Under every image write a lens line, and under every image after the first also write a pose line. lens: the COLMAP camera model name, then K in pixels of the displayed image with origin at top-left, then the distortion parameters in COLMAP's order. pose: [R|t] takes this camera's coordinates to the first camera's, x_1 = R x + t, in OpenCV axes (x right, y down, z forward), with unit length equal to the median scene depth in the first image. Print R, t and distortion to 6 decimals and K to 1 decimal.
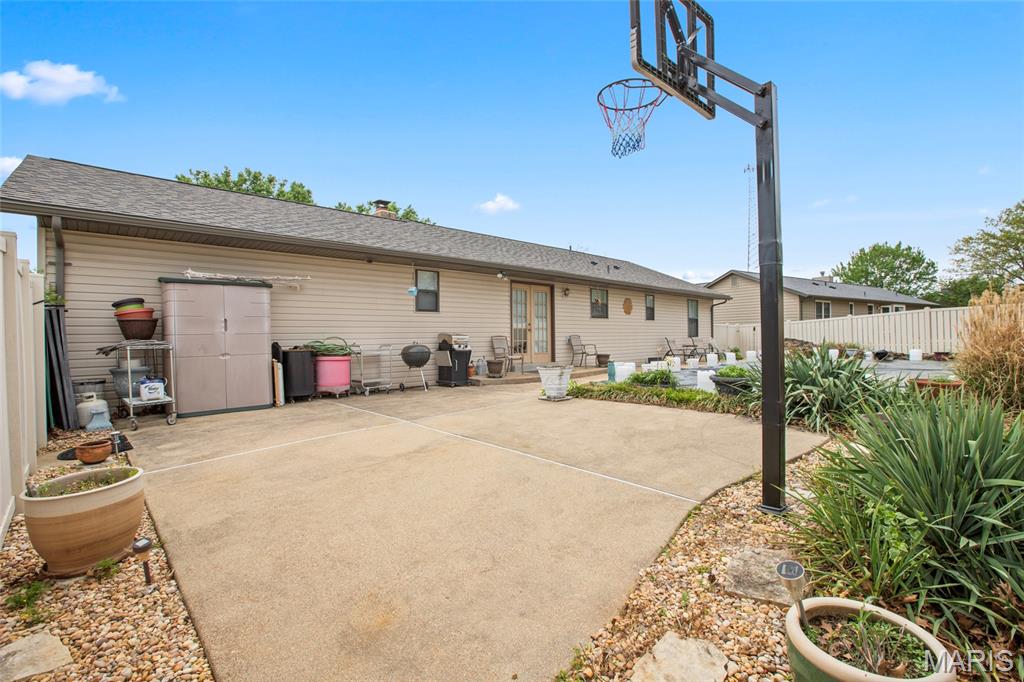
lens RADIAL K [[460.9, 0, 512.0], [0, 460.9, 341.0], [0, 0, 1]] dist [-0.033984, 0.000259]
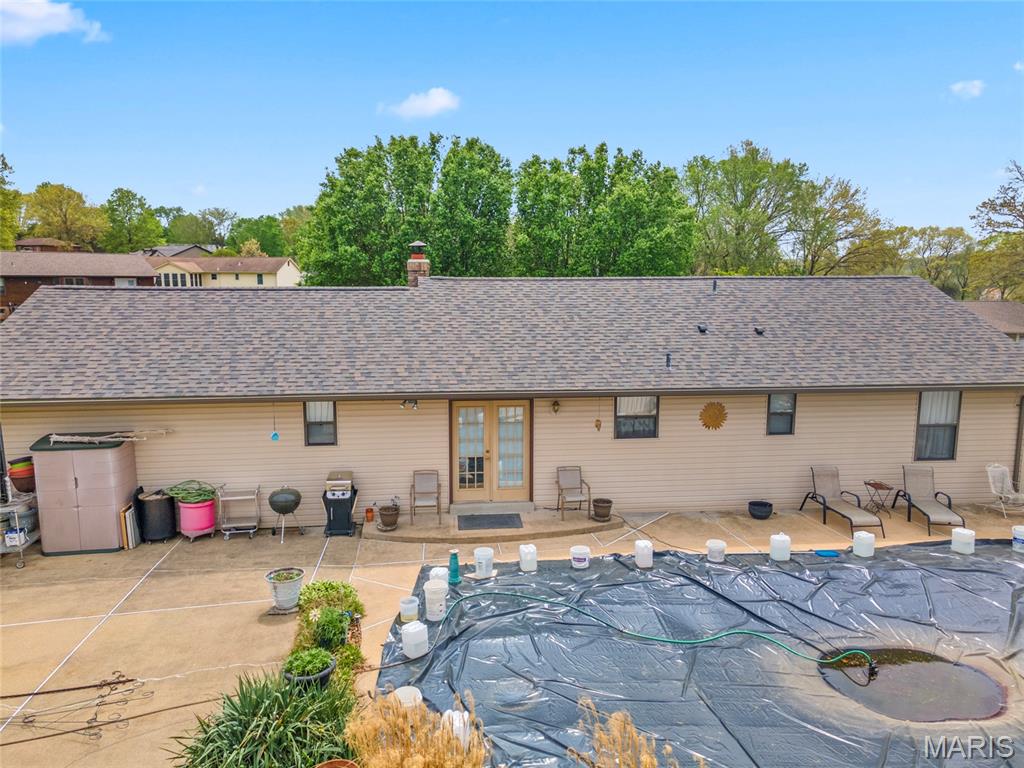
lens RADIAL K [[711.9, 0, 508.7], [0, 711.9, 387.7], [0, 0, 1]] dist [0.044942, 0.005477]
pose [[0.813162, 0.110898, -0.571375, 0.691927], [-0.023765, 0.987188, 0.157782, -0.311560], [0.581552, -0.114723, 0.805379, 0.081470]]
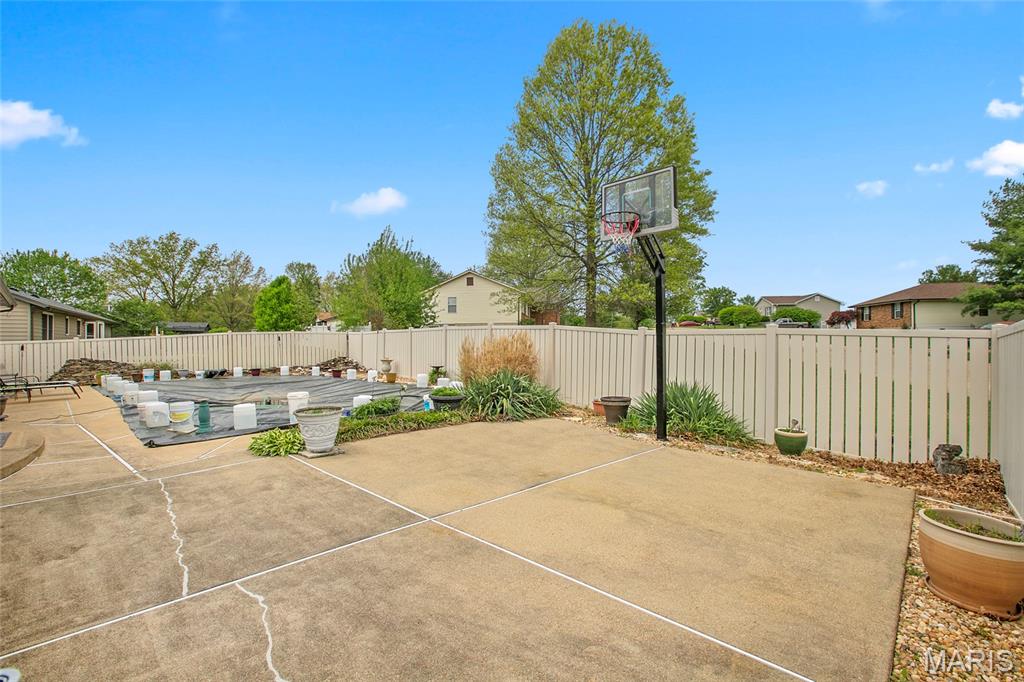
lens RADIAL K [[460.9, 0, 512.0], [0, 460.9, 341.0], [0, 0, 1]] dist [-0.033984, 0.000259]
pose [[-0.043806, 0.013398, 0.998950, -0.372719], [0.019290, 0.999735, -0.012563, -0.023224], [-0.998854, 0.018720, -0.044053, 0.405726]]
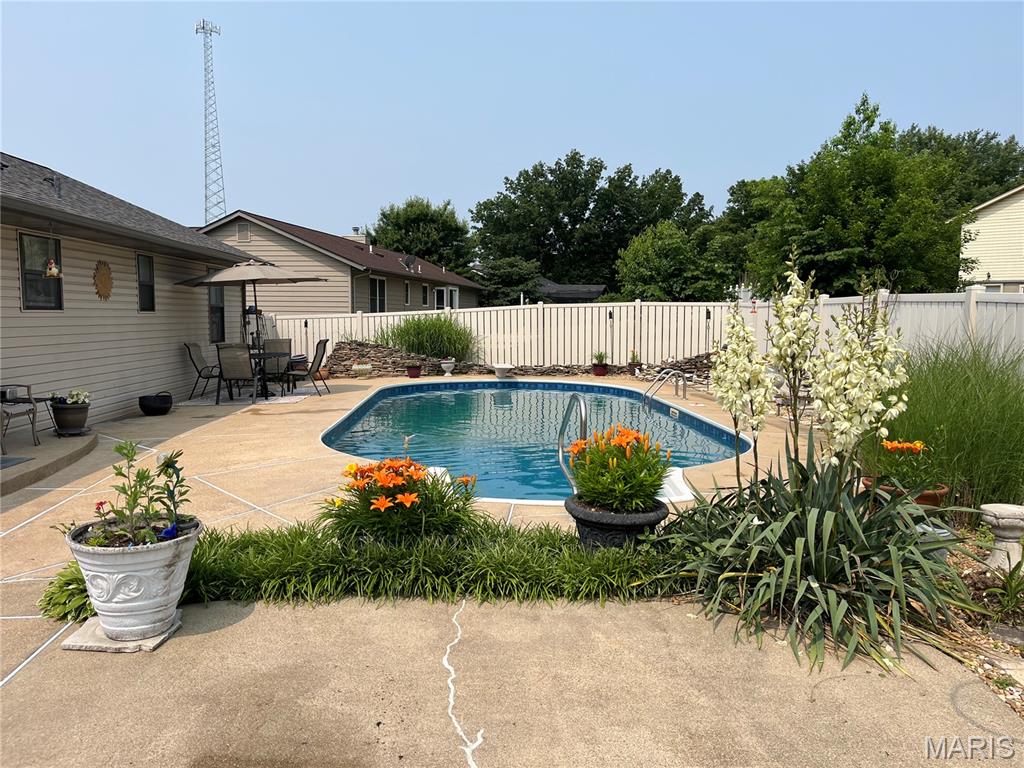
lens RADIAL K [[774.8, 0, 512.0], [0, 774.8, 384.0], [0, 0, 1]] dist [0.064176, -0.063194]
pose [[0.656844, -0.051412, 0.752272, -0.064501], [-0.006361, 0.997260, 0.073709, -0.043248], [-0.754000, -0.053200, 0.654717, 0.275743]]
